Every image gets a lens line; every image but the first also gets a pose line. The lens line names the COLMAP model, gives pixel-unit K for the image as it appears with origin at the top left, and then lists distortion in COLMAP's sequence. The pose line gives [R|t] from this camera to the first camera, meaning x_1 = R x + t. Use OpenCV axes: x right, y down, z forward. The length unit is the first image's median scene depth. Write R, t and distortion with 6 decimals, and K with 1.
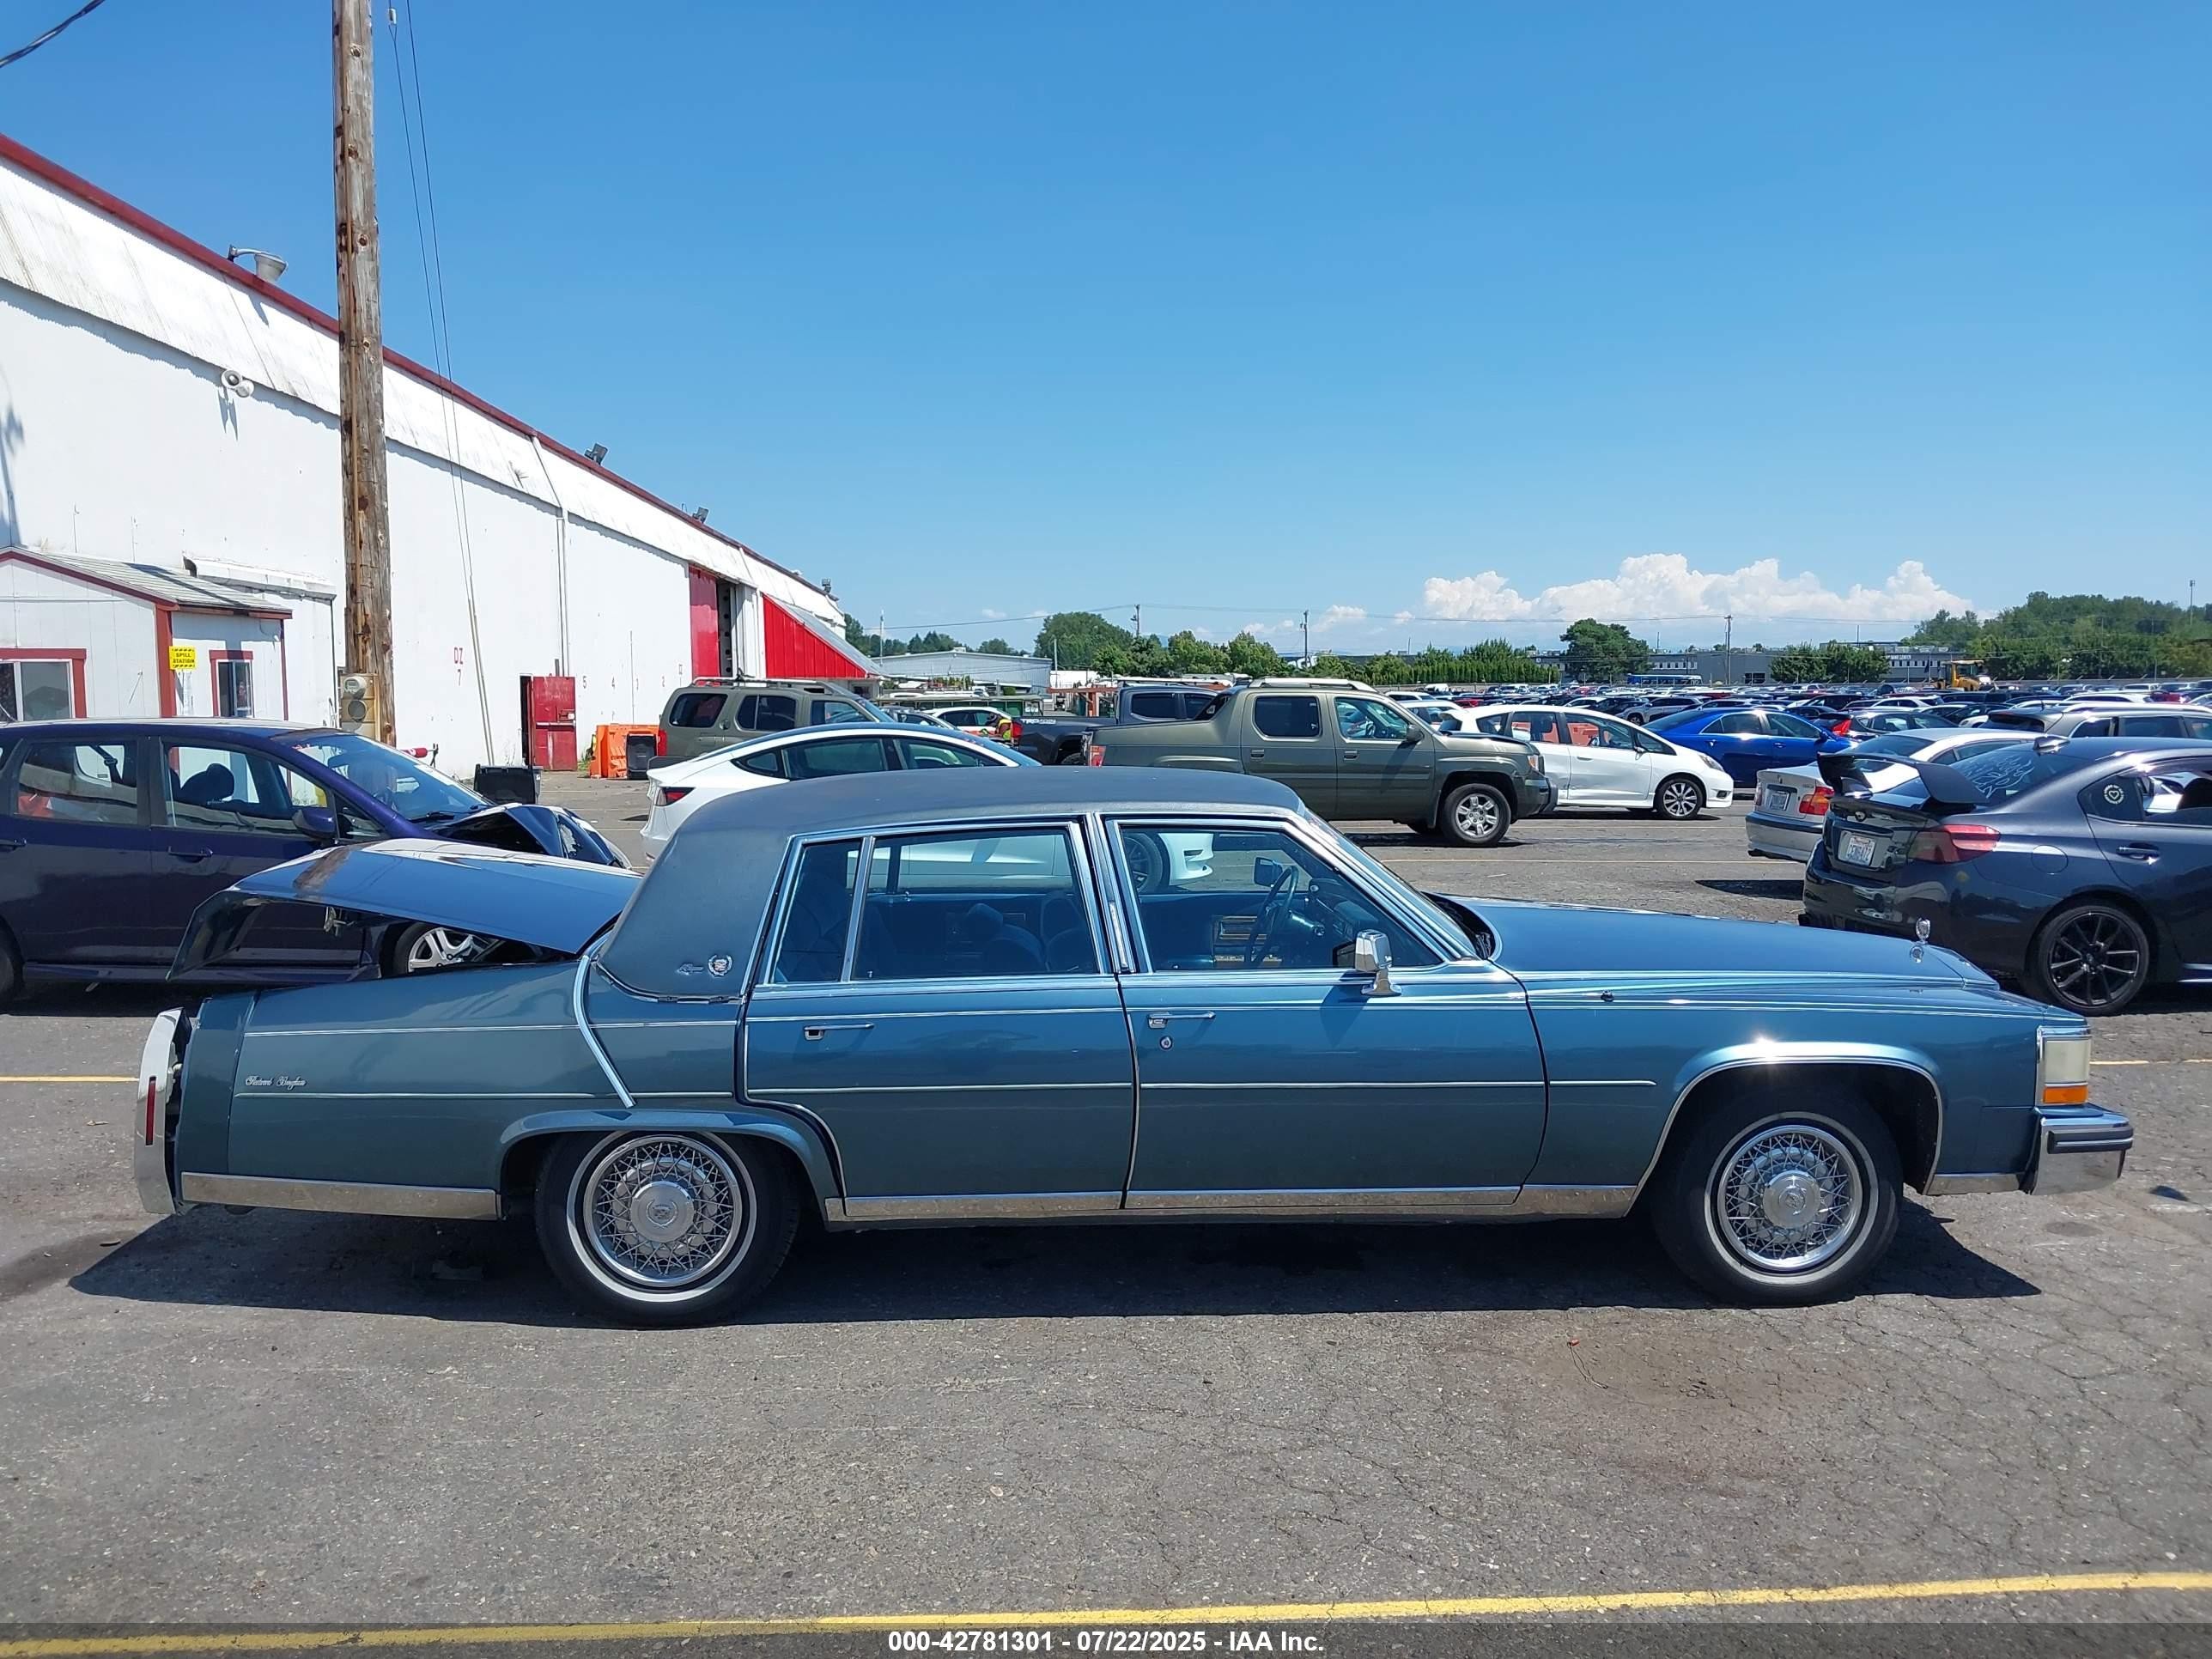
lens RADIAL K [[1758.3, 0, 1110.5], [0, 1758.3, 845.6], [0, 0, 1]] dist [0.008327, -0.021427]
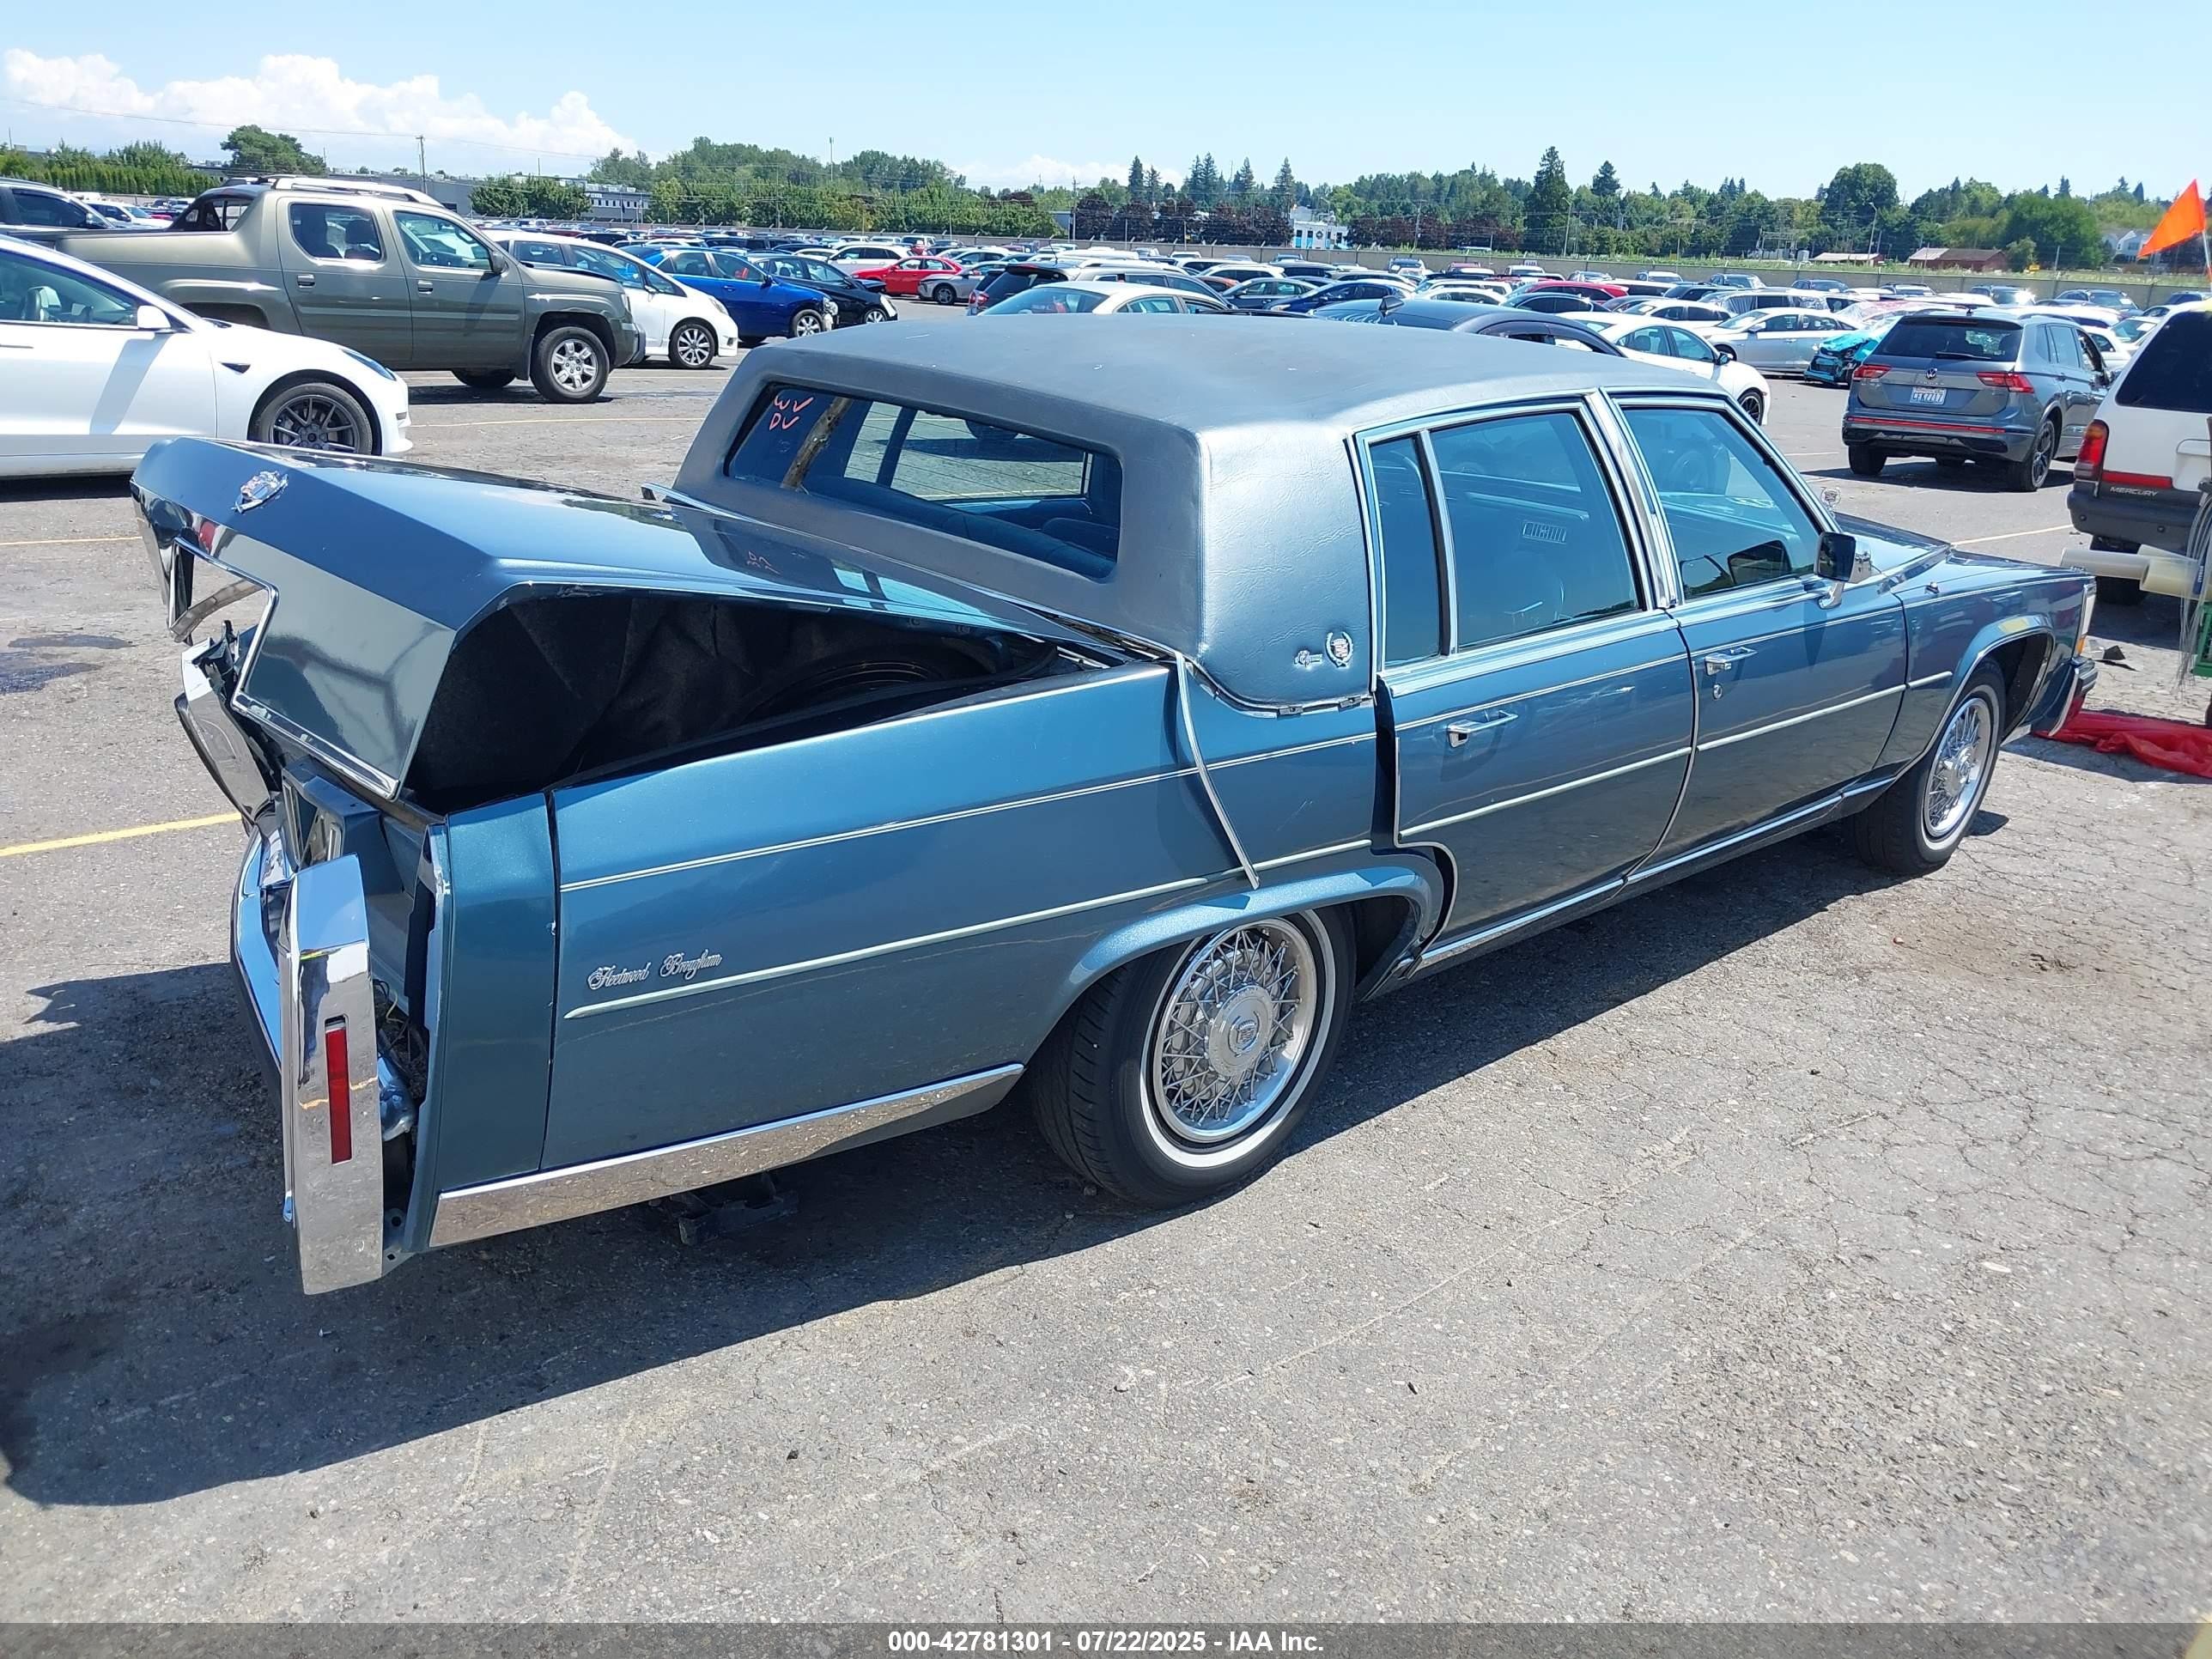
lens RADIAL K [[1758.3, 0, 1105.8], [0, 1758.3, 805.7], [0, 0, 1]] dist [0.008327, -0.021427]
pose [[0.755667, -0.153196, 0.636788, -0.144559], [0.002012, 0.972799, 0.231644, -0.004964], [-0.654953, -0.173764, 0.735420, 0.119173]]
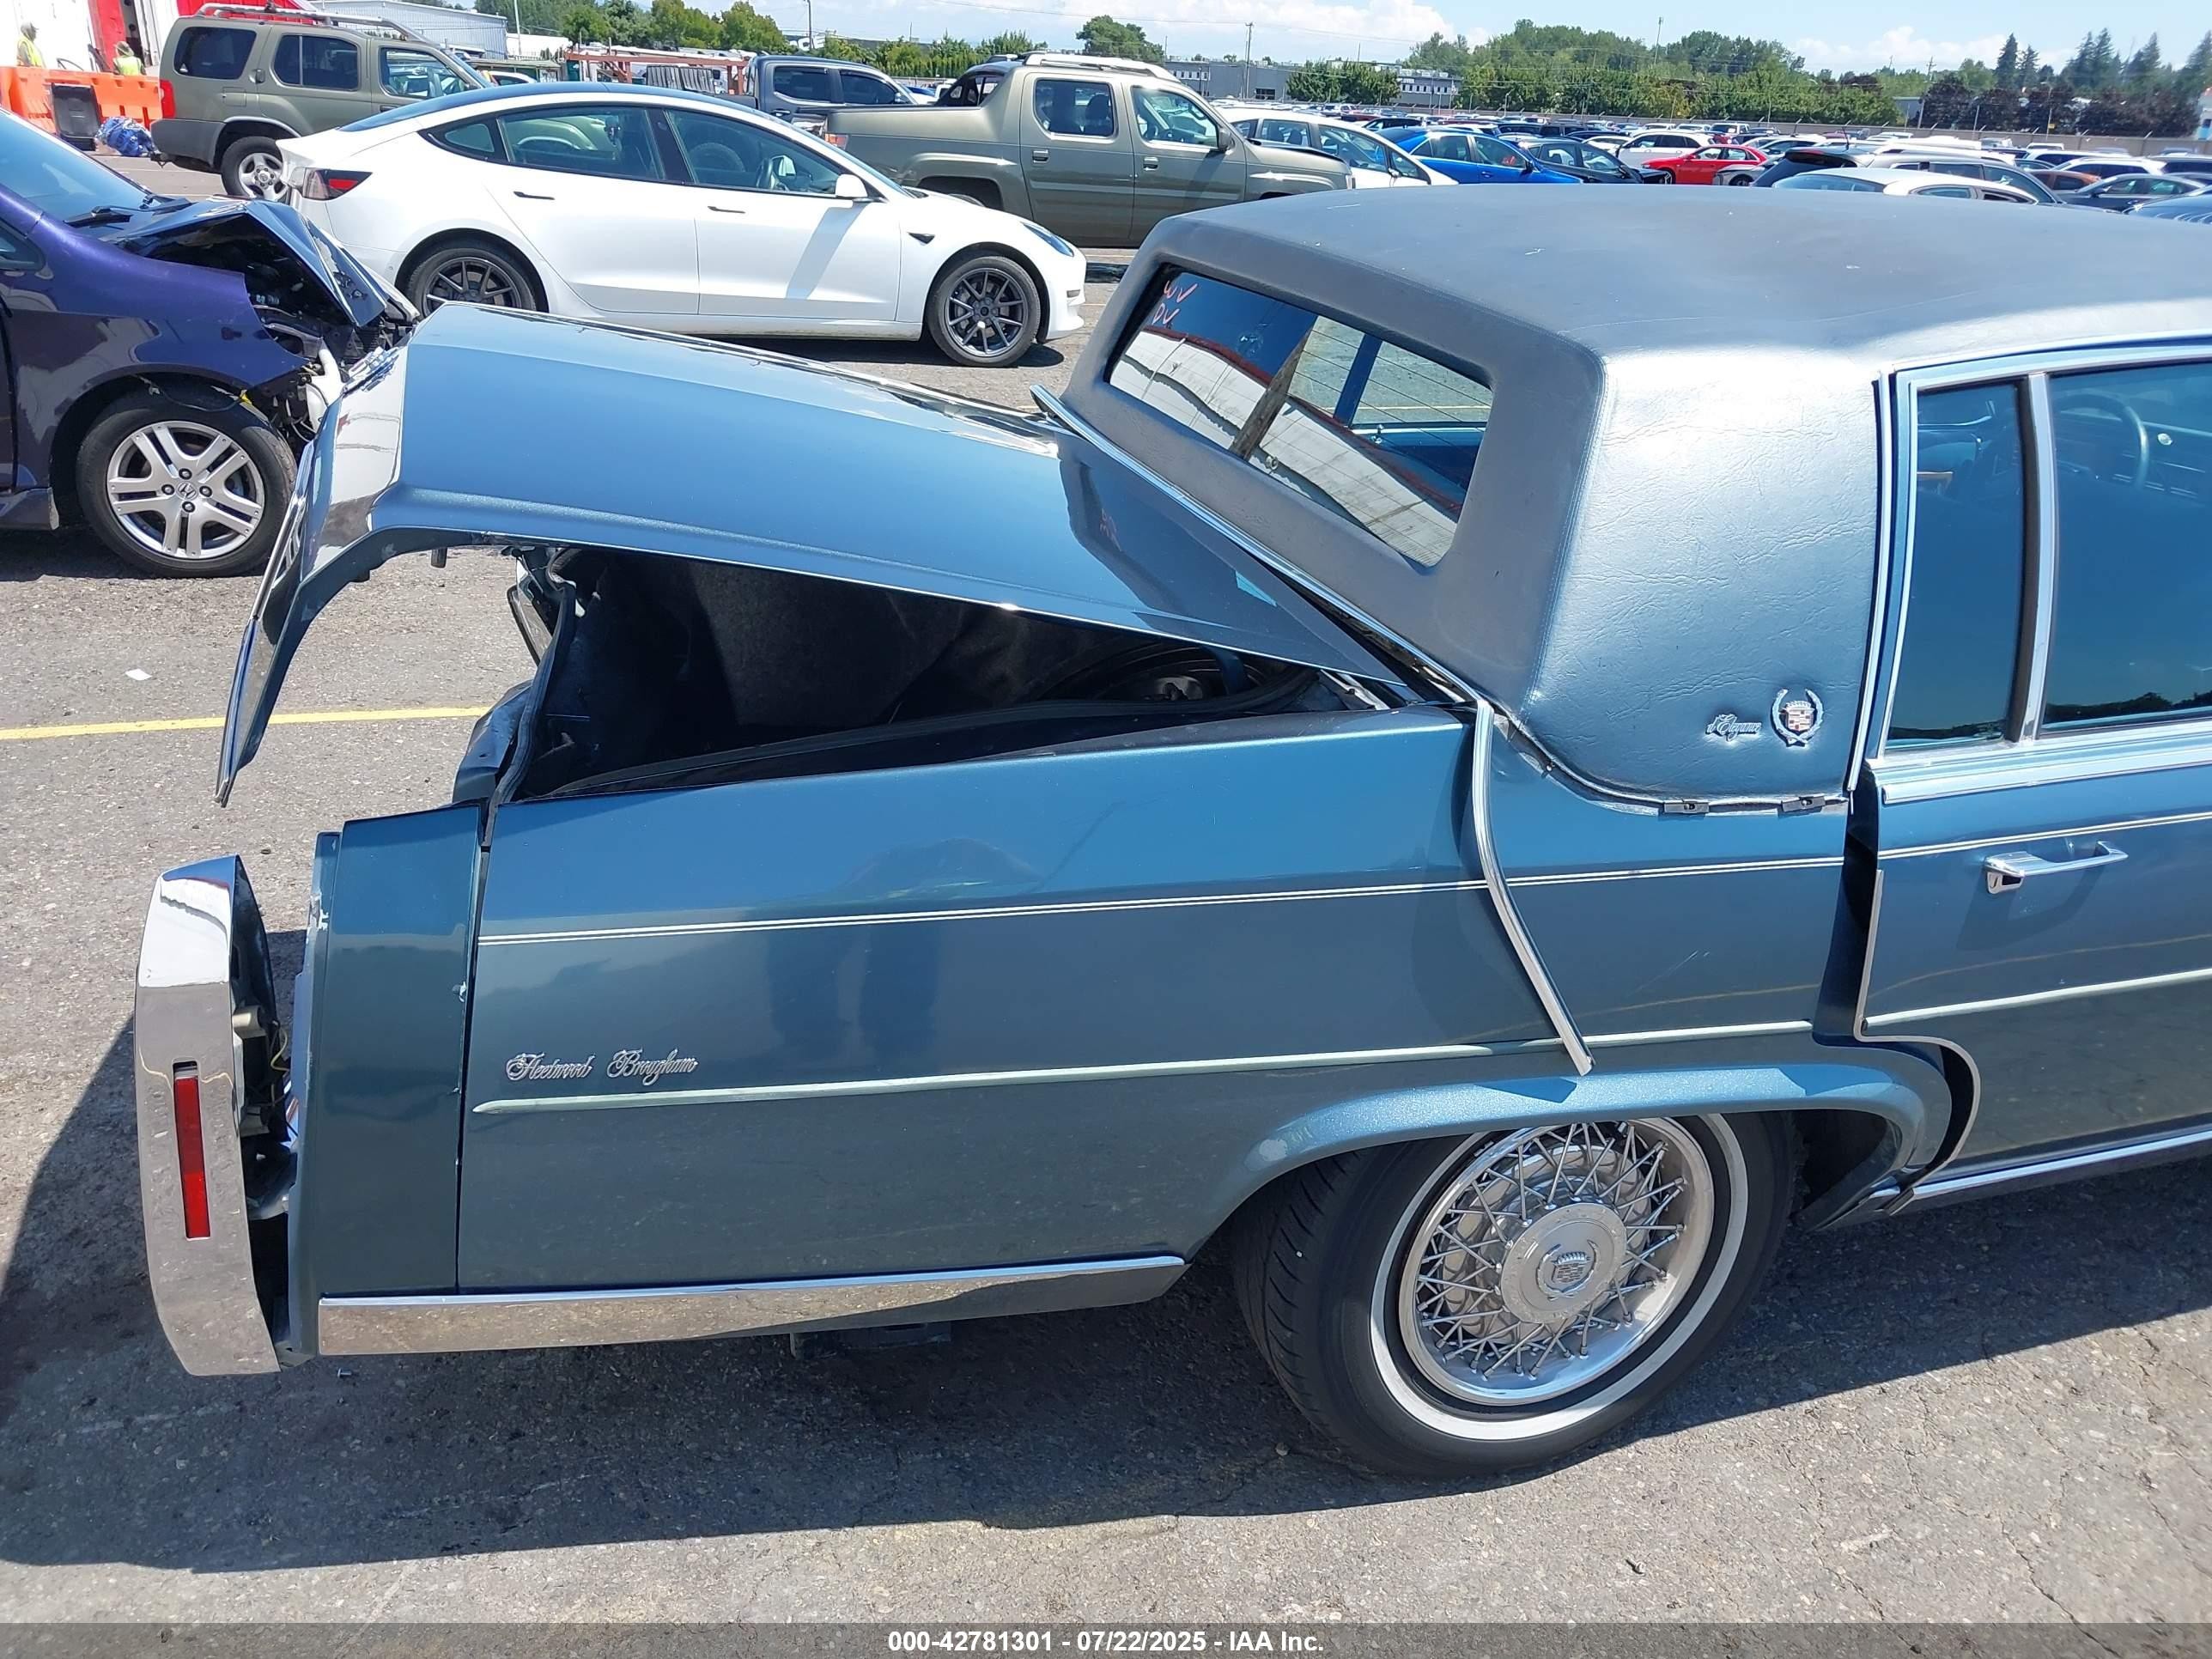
lens RADIAL K [[1758.3, 0, 1120.1], [0, 1758.3, 790.1], [0, 0, 1]] dist [0.008327, -0.021427]
pose [[0.956619, -0.050962, 0.286851, -0.099900], [-0.034596, 0.957746, 0.285528, -0.005063], [-0.289281, -0.283065, 0.914435, 0.139358]]
